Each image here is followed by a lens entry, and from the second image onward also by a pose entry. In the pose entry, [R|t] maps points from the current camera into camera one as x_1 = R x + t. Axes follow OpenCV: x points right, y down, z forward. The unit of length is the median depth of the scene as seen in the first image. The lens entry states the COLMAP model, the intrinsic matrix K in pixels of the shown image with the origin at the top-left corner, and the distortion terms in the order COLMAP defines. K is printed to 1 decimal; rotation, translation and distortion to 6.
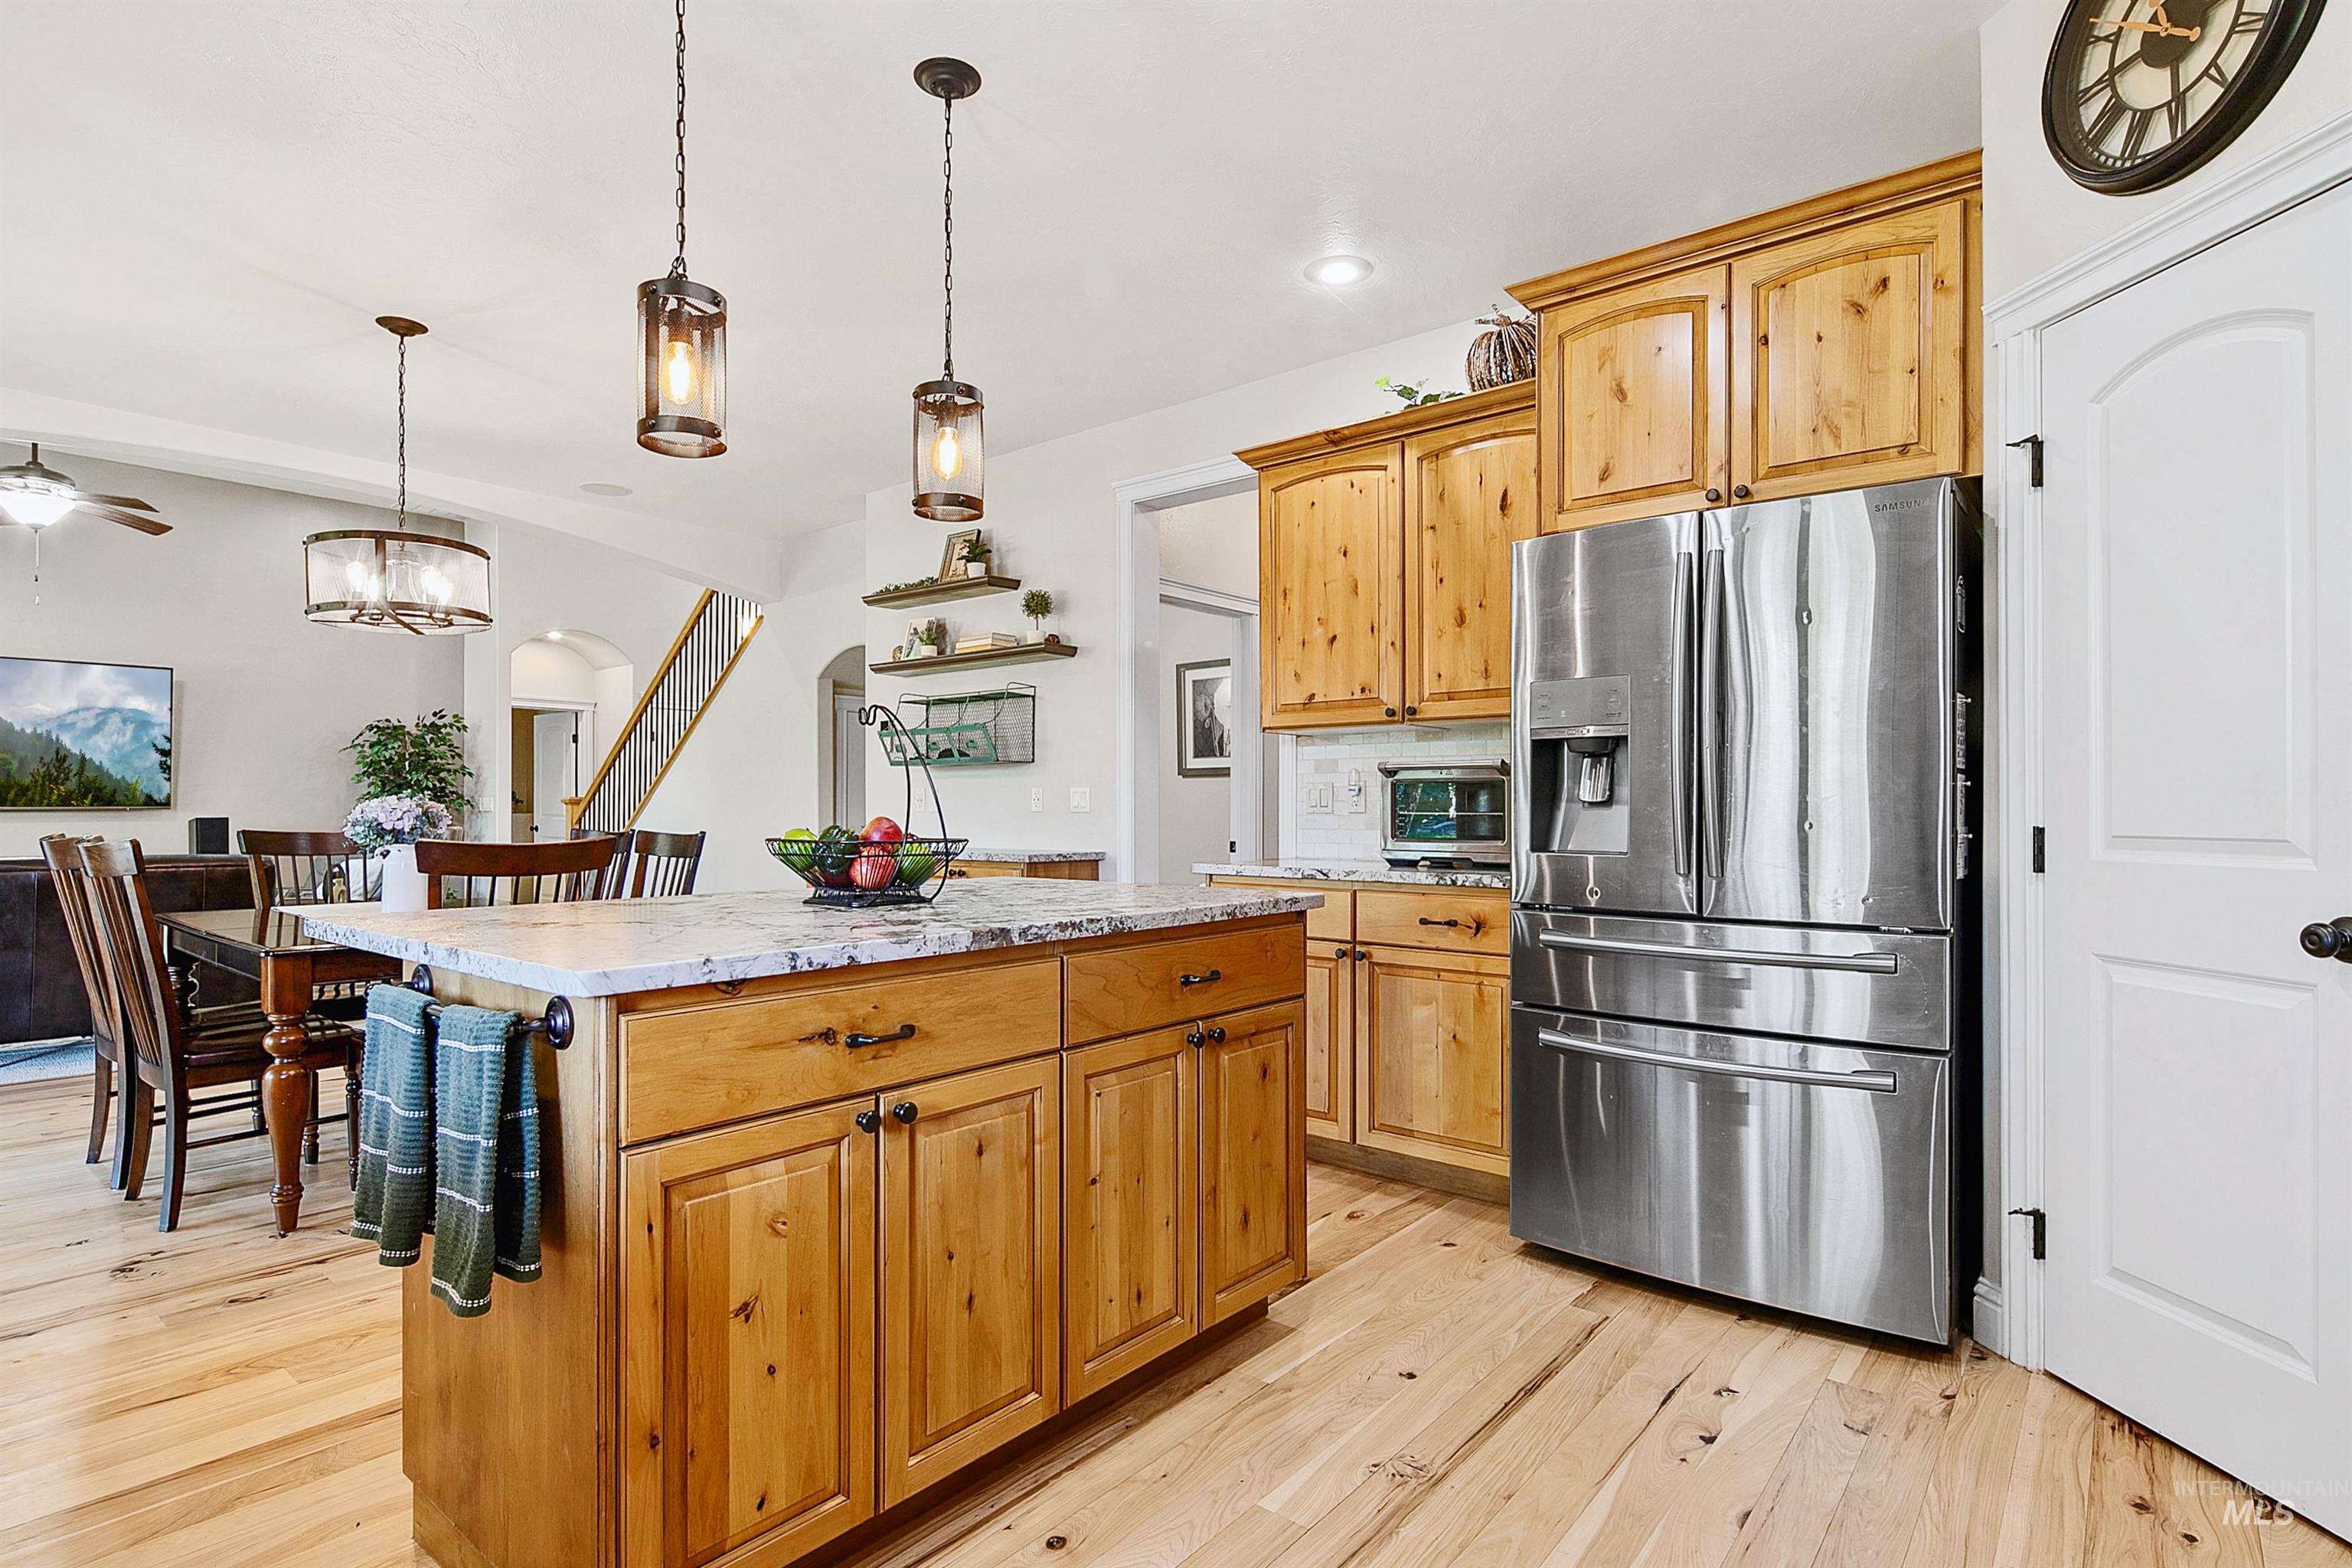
lens RADIAL K [[1169.6, 0, 1153.2], [0, 1169.6, 813.7], [0, 0, 1]] dist [0.006813, -0.004461]
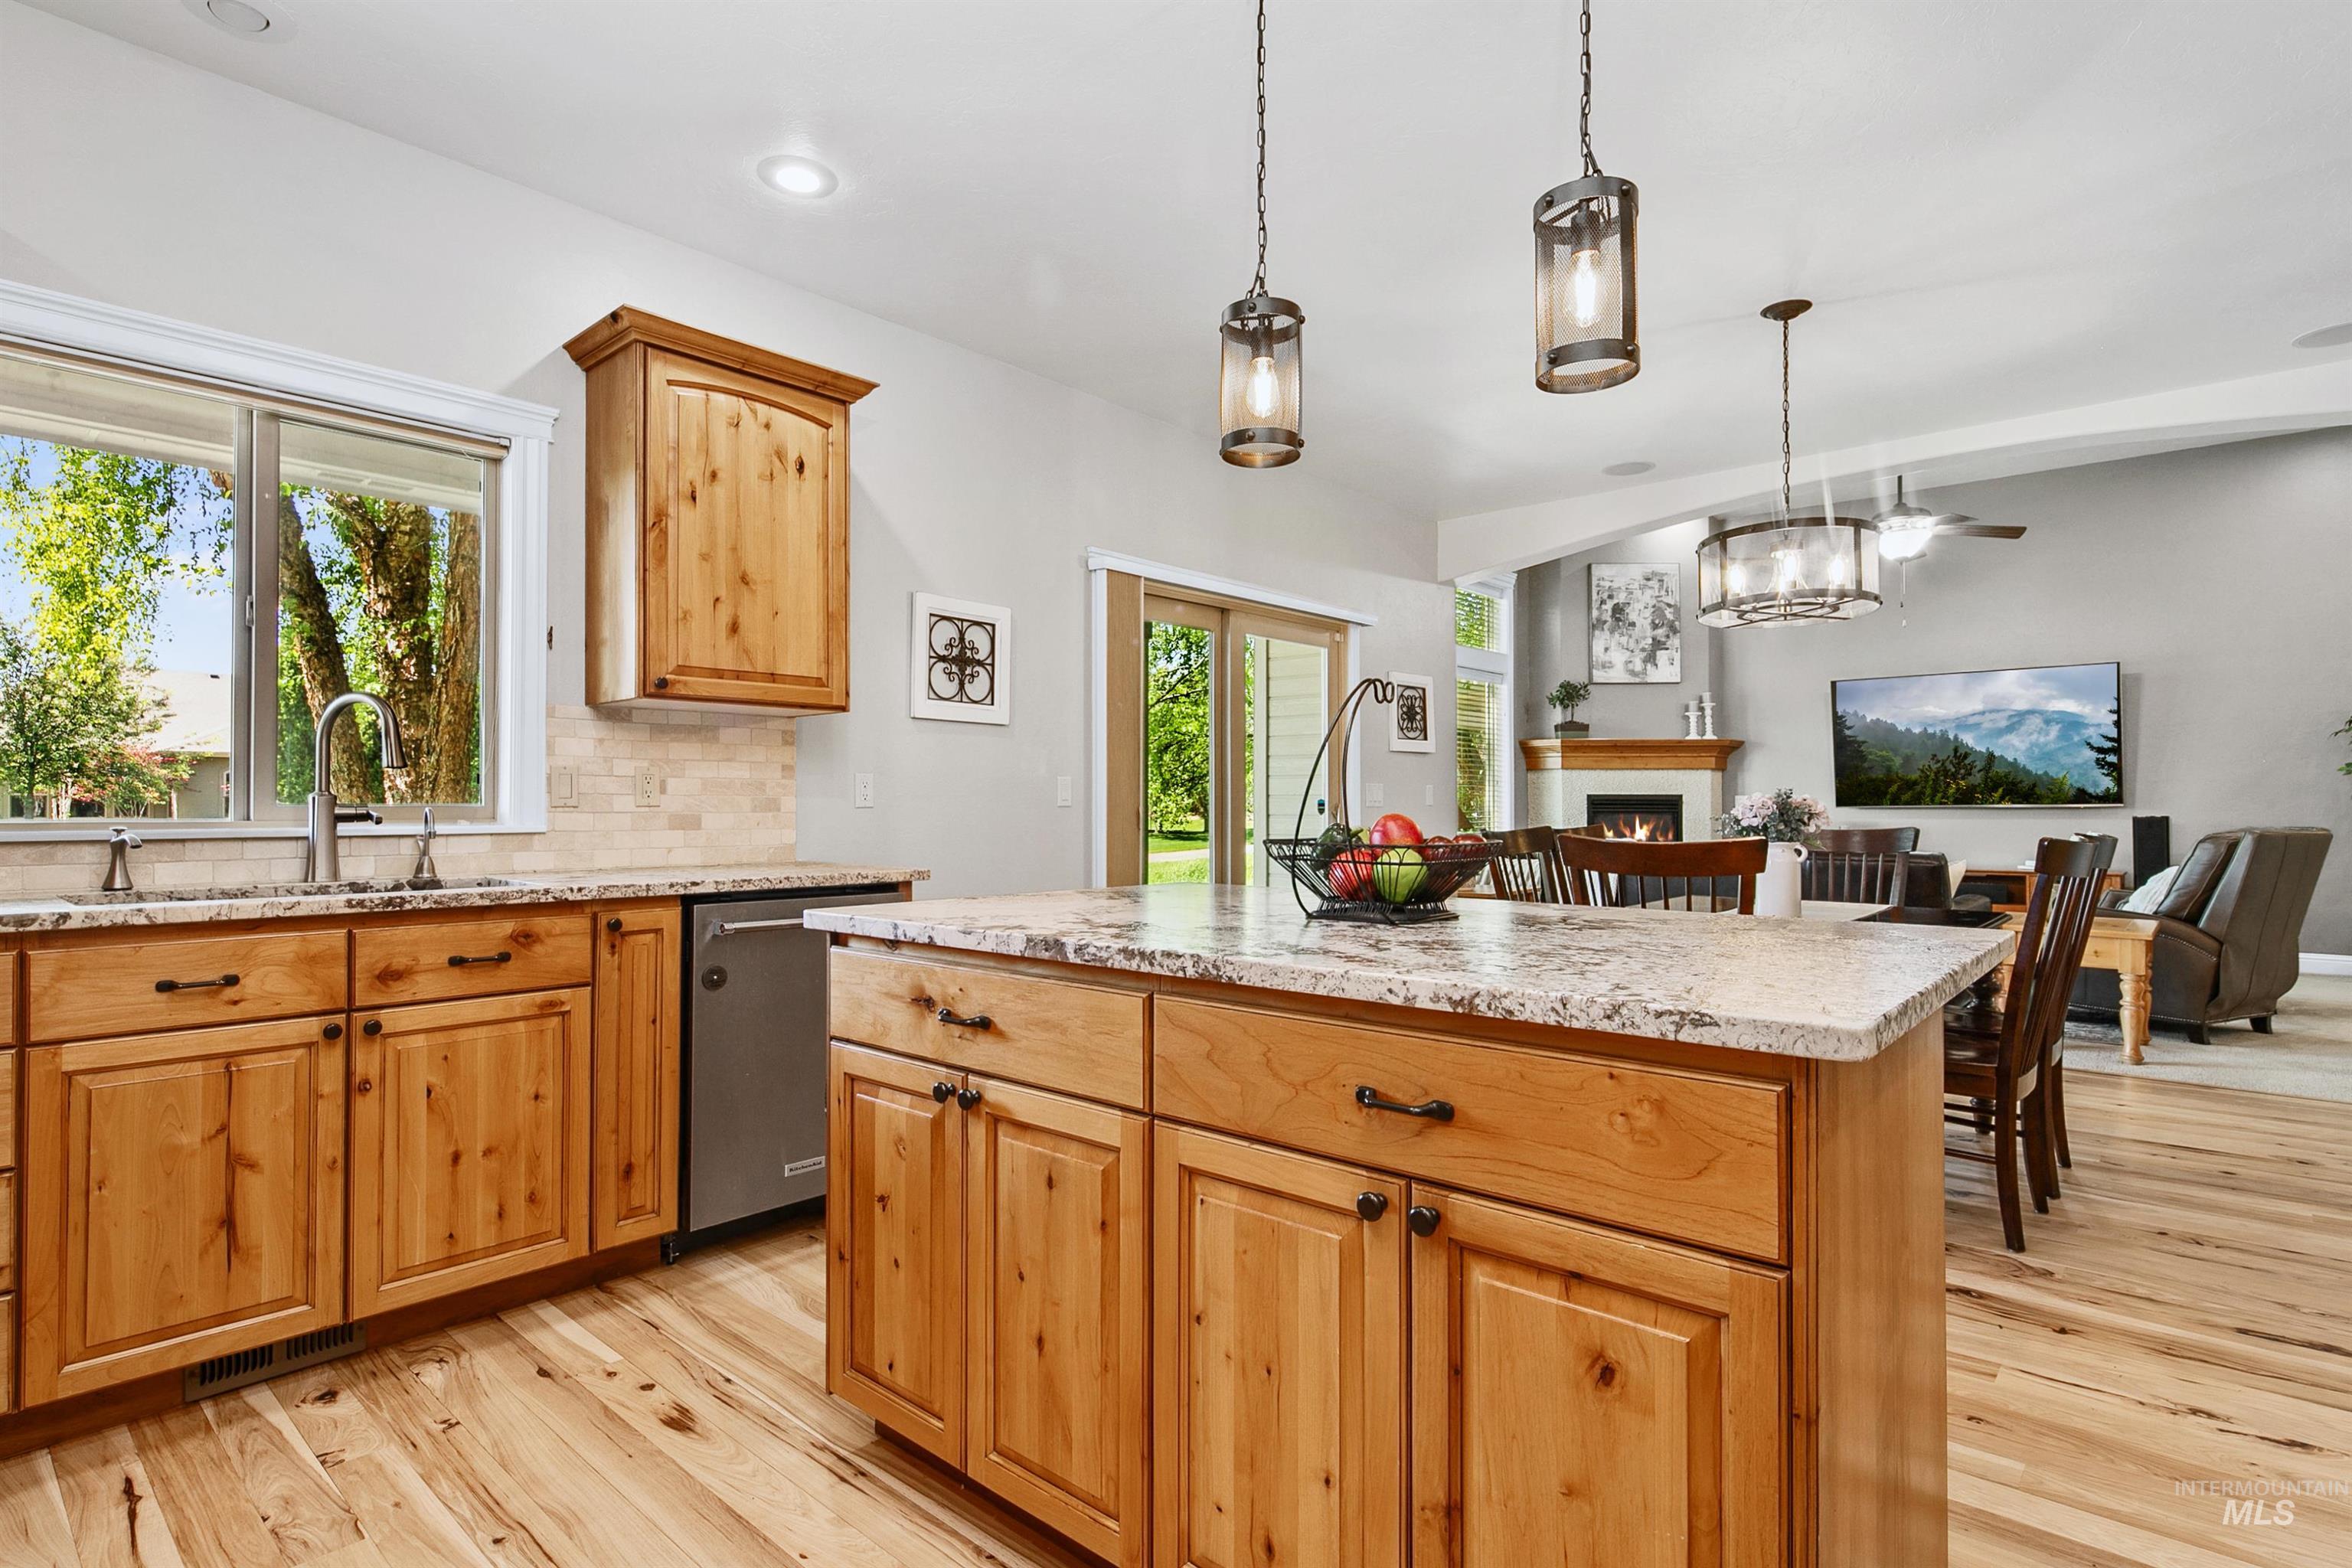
lens RADIAL K [[1169.6, 0, 1159.5], [0, 1169.6, 791.9], [0, 0, 1]] dist [0.006813, -0.004461]
pose [[-0.051794, -0.016079, -0.998528, 0.517617], [0.001248, 0.999869, -0.016166, 0.000586], [0.998657, -0.002083, -0.051768, 0.775796]]
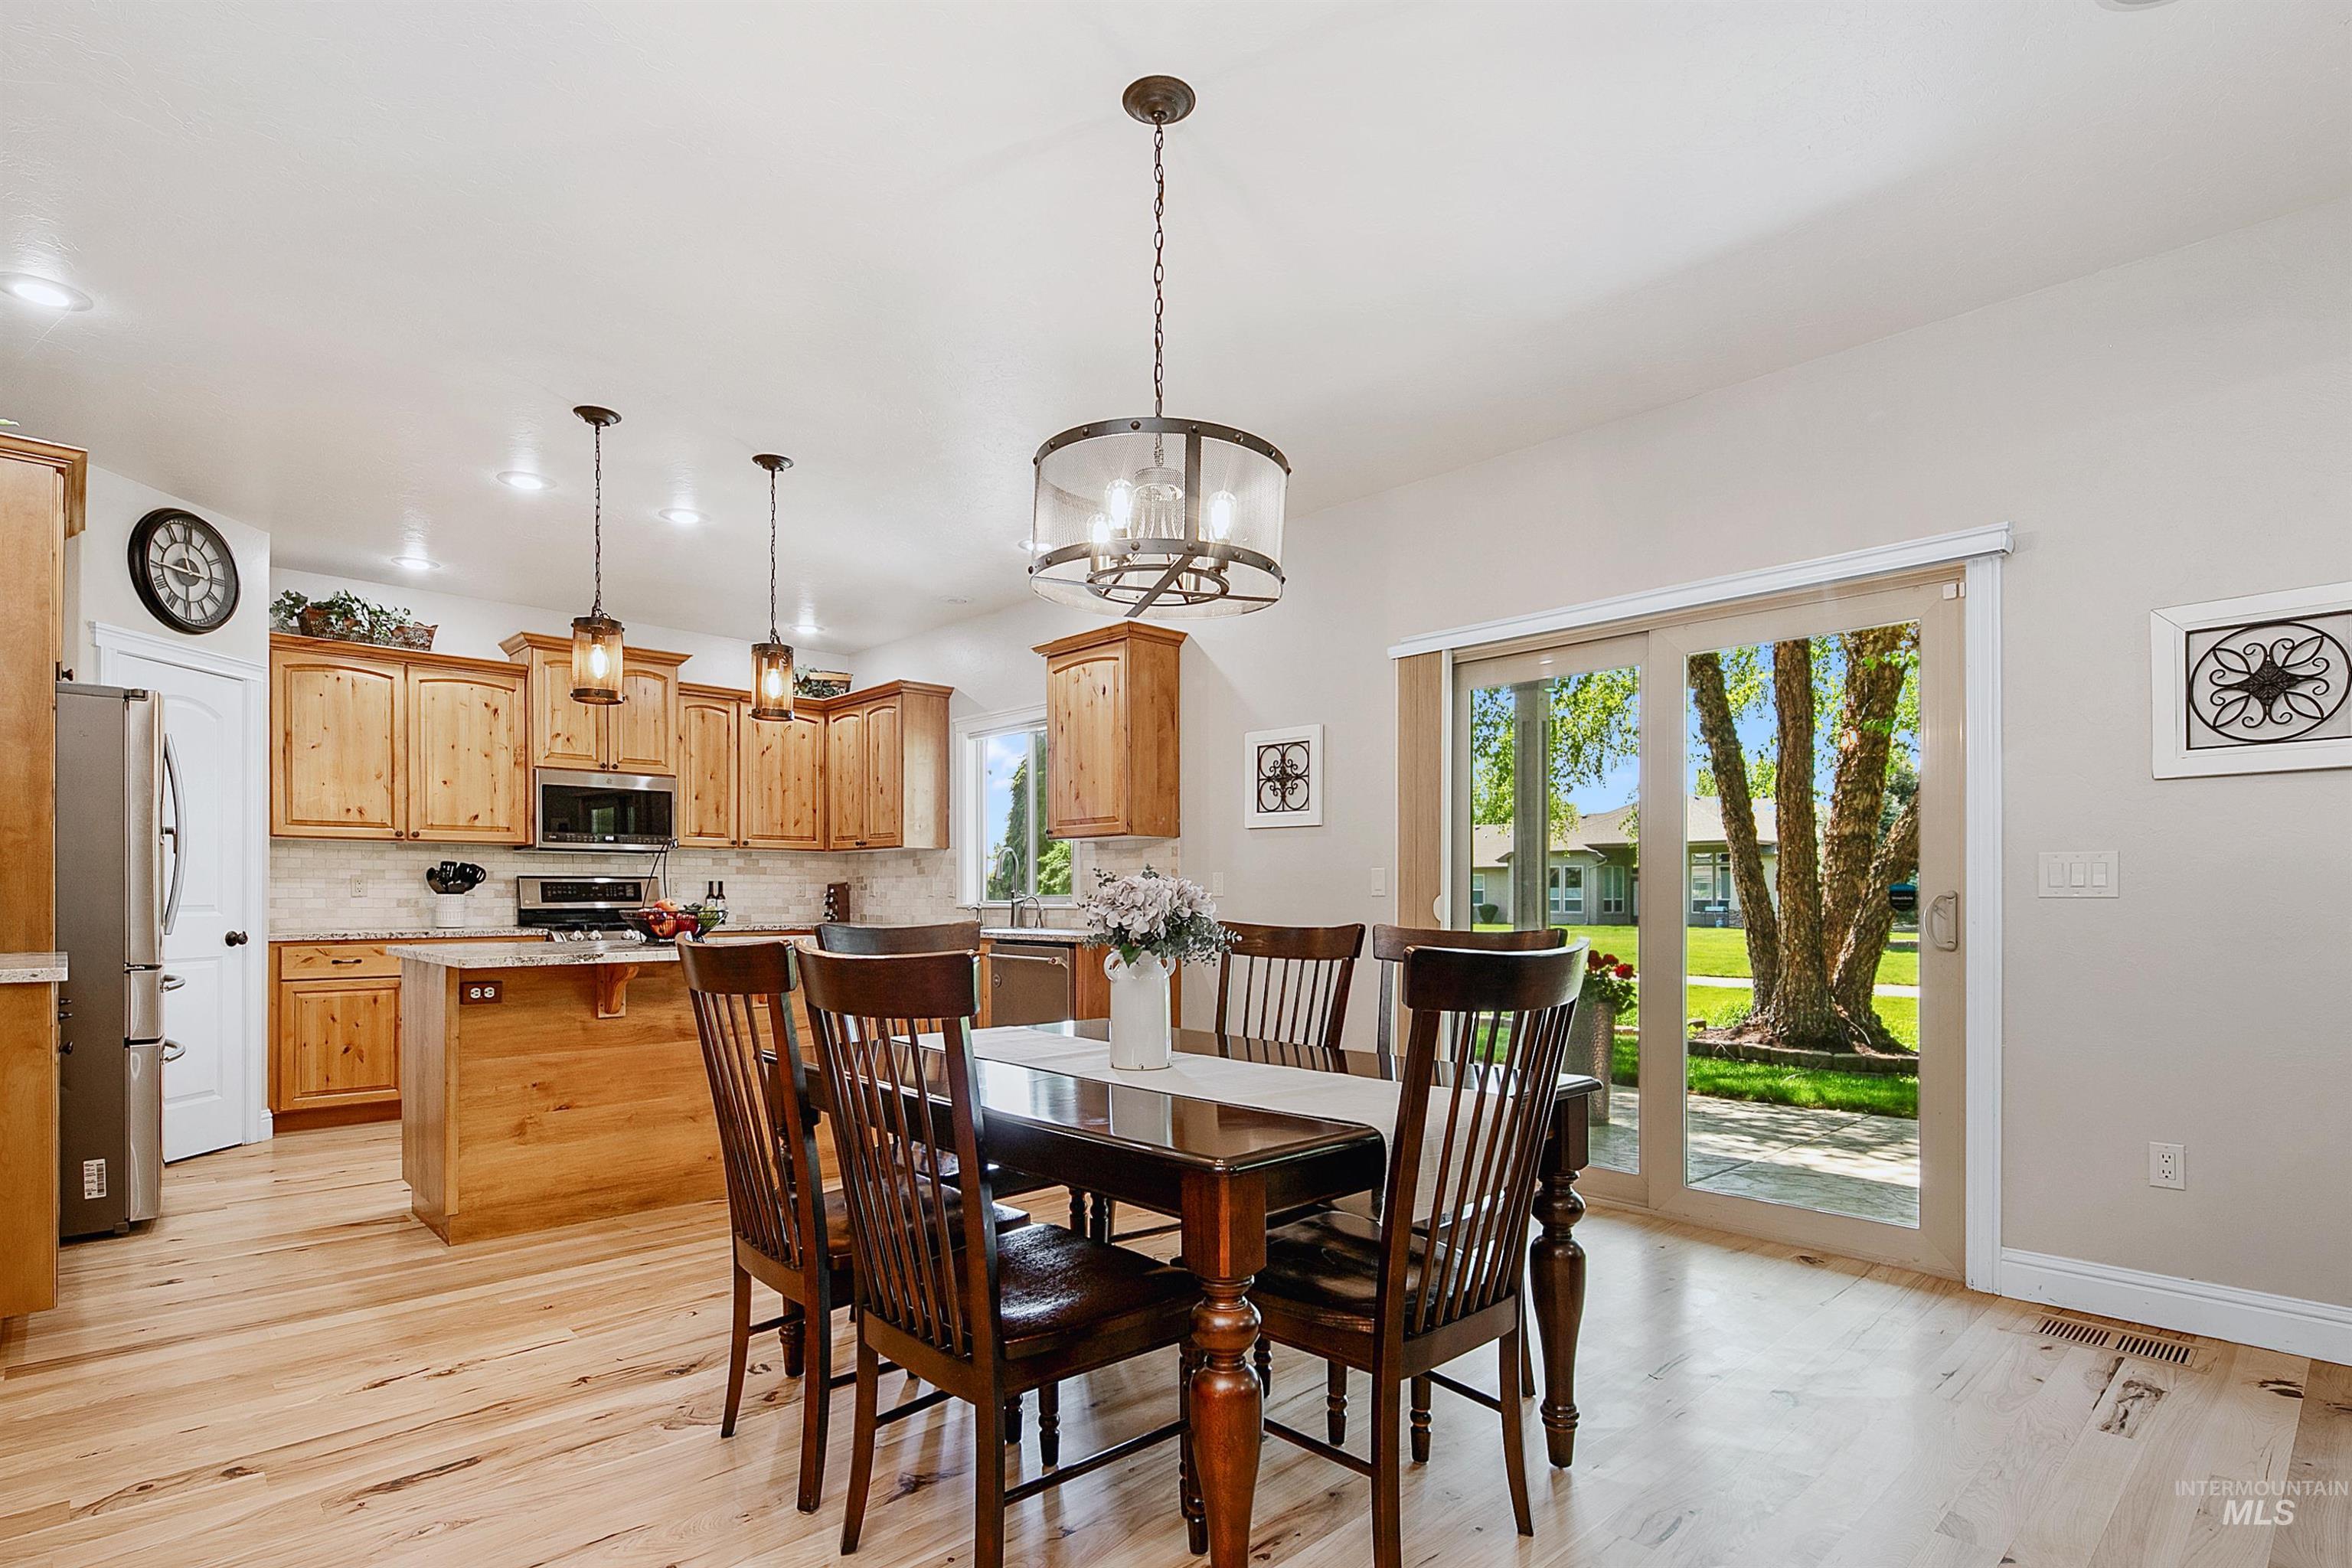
lens RADIAL K [[1169.6, 0, 1147.7], [0, 1169.6, 904.2], [0, 0, 1]] dist [0.006813, -0.004461]
pose [[-0.990412, -0.002782, 0.138115, -1.082998], [-0.001877, 0.999976, 0.006681, -0.004036], [-0.138130, 0.006358, -0.990394, 2.381221]]
